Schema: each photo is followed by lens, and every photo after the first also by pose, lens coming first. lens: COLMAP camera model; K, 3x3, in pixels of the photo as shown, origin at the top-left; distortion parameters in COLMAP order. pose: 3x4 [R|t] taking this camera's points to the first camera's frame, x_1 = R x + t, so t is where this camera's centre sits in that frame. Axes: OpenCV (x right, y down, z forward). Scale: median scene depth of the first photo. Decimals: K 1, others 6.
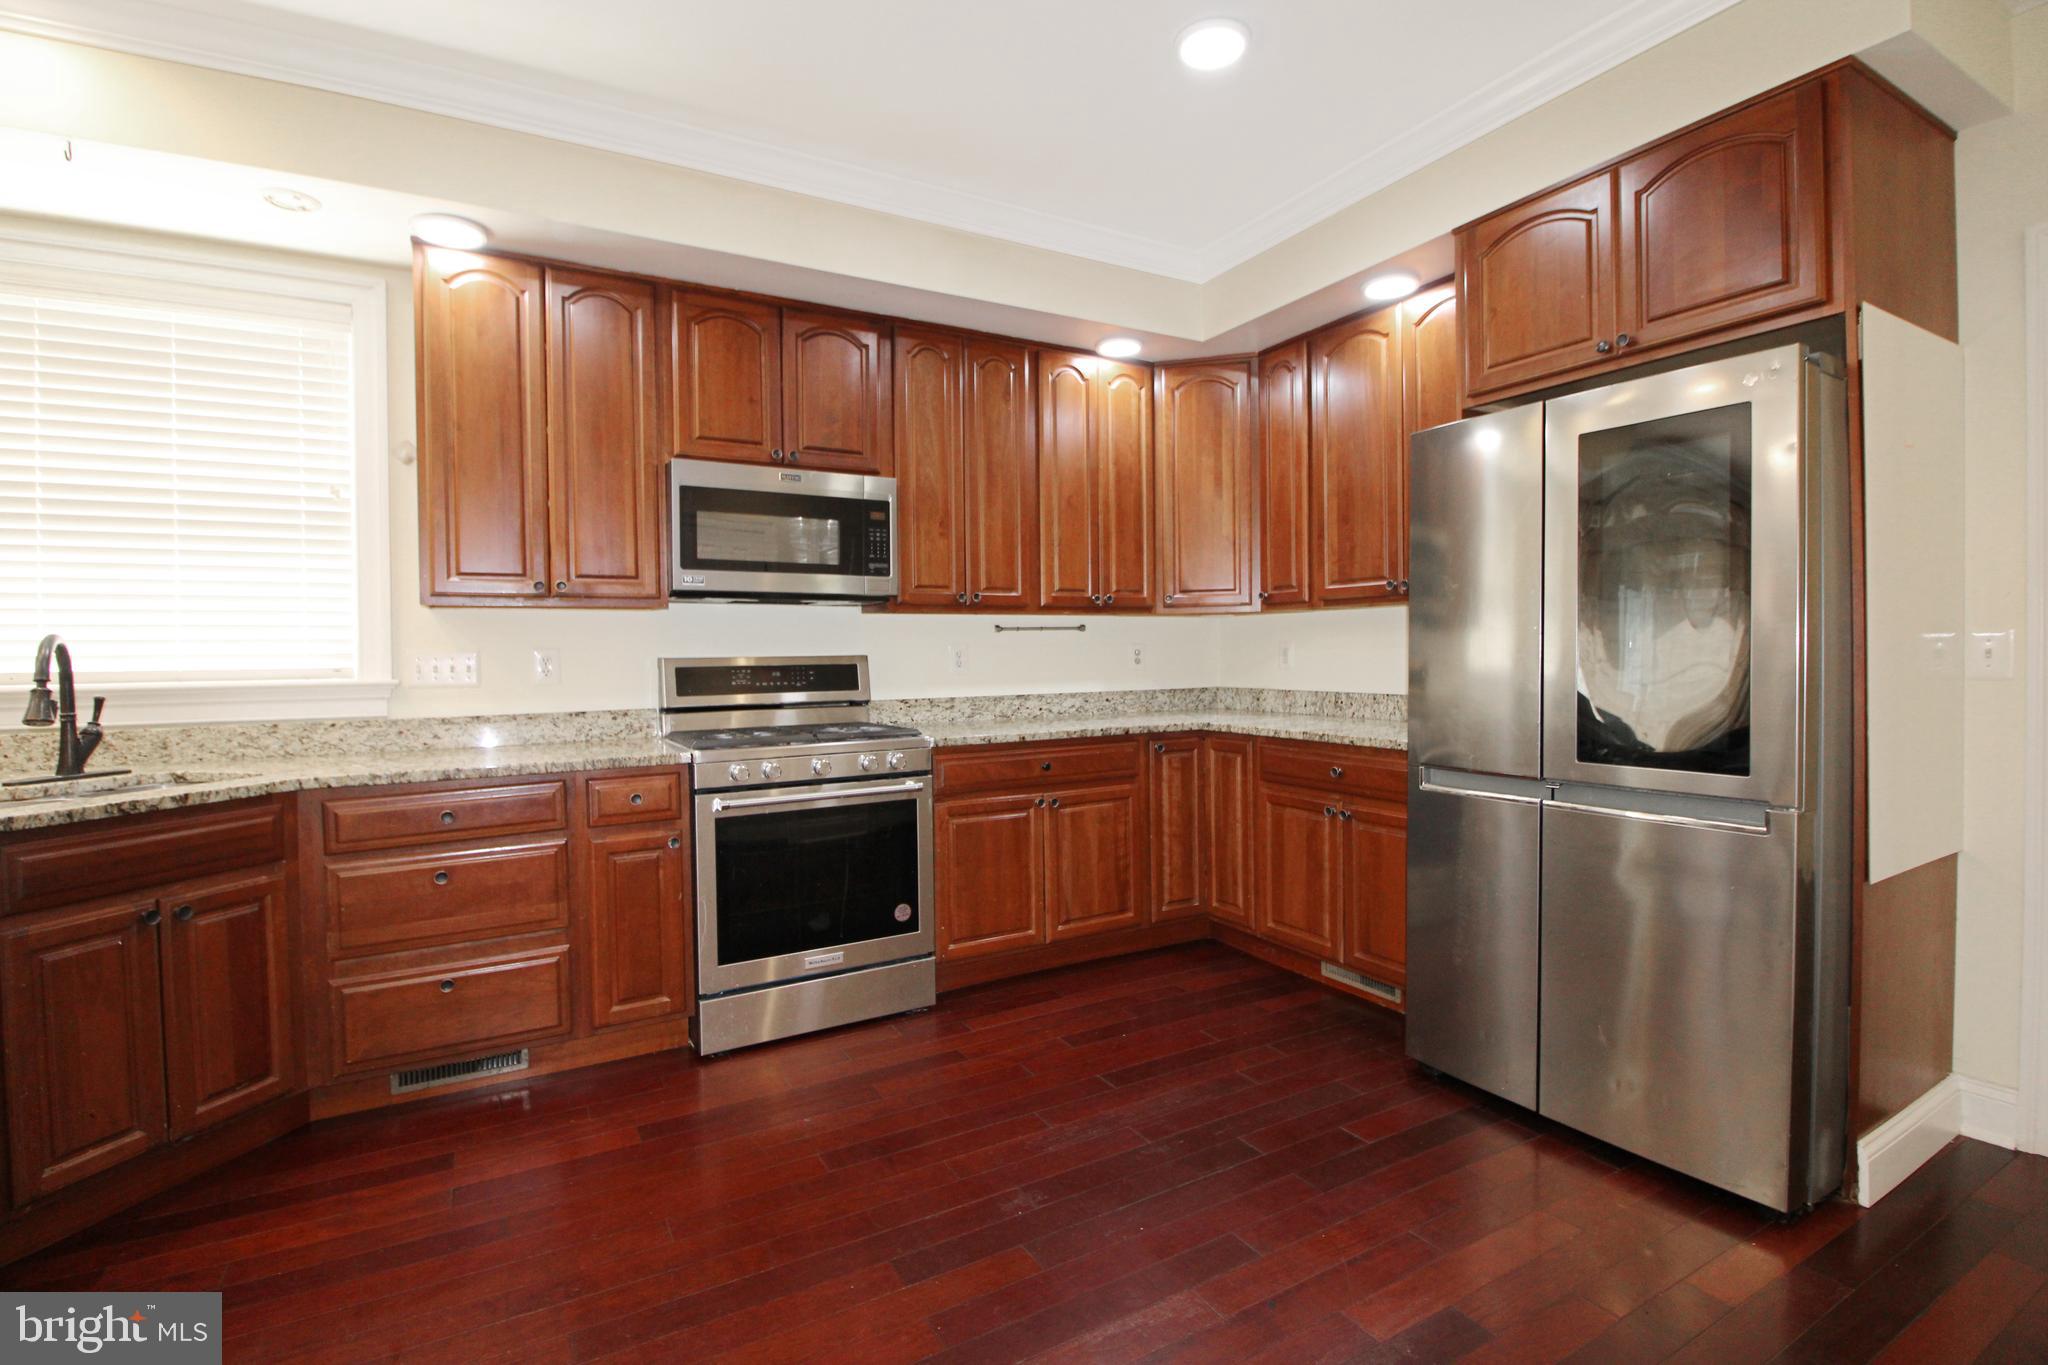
lens RADIAL K [[939.9, 0, 1024.0], [0, 939.9, 682.5], [0, 0, 1]] dist [-0.000686, -0.008403]
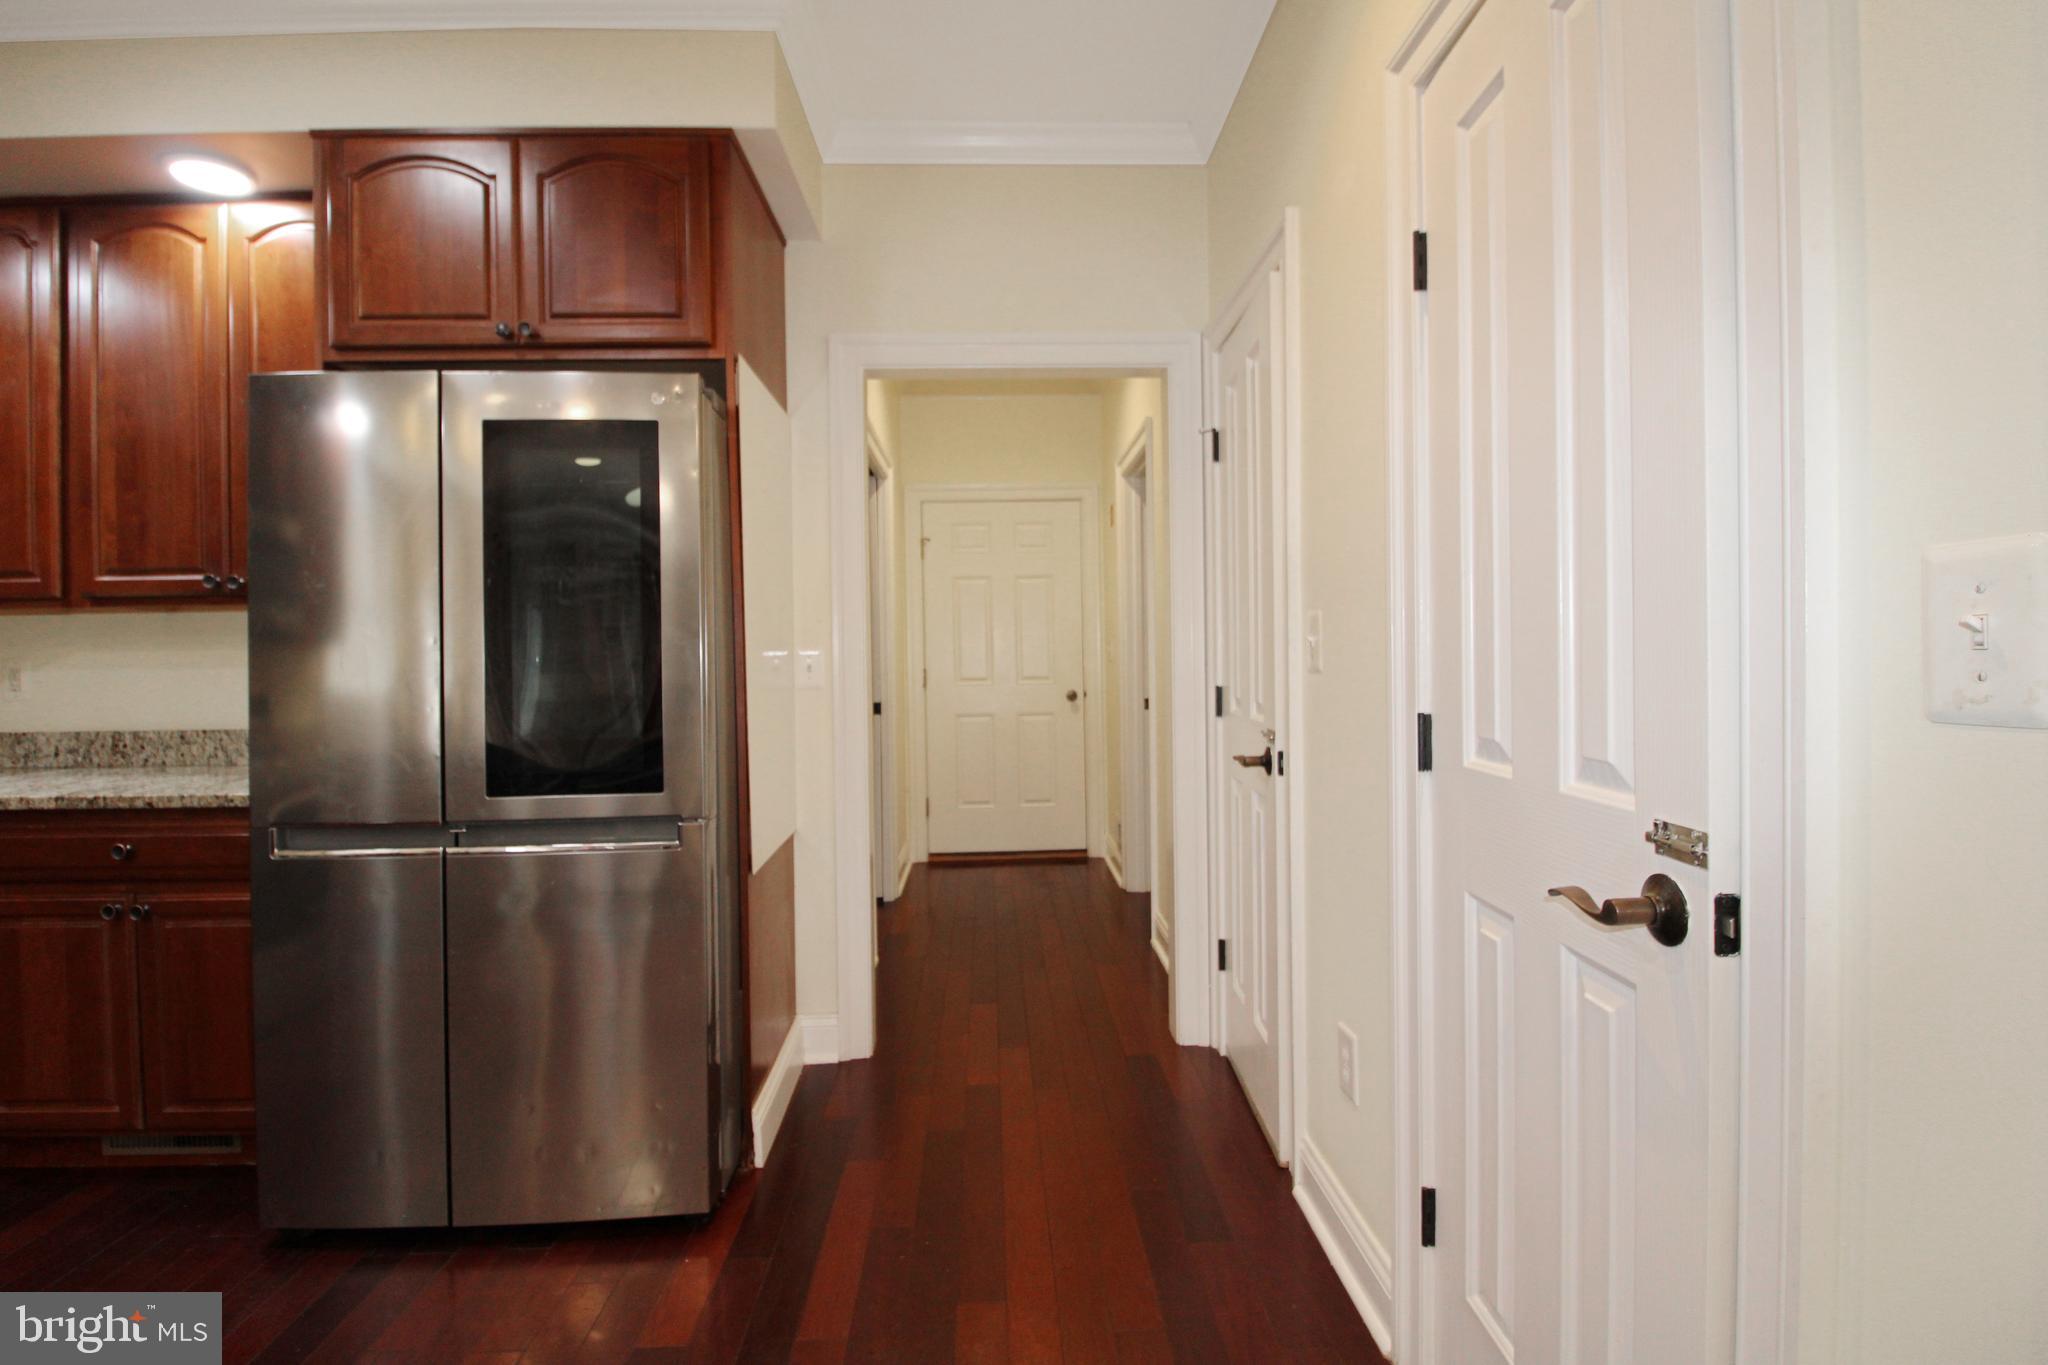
lens RADIAL K [[942.4, 0, 1032.6], [0, 942.4, 659.3], [0, 0, 1]] dist [-0.000515, -0.010899]
pose [[0.450820, 0.002986, 0.892610, 0.037208], [0.038972, 0.998975, -0.023026, -0.002068], [-0.891763, 0.045167, 0.450242, 0.136332]]
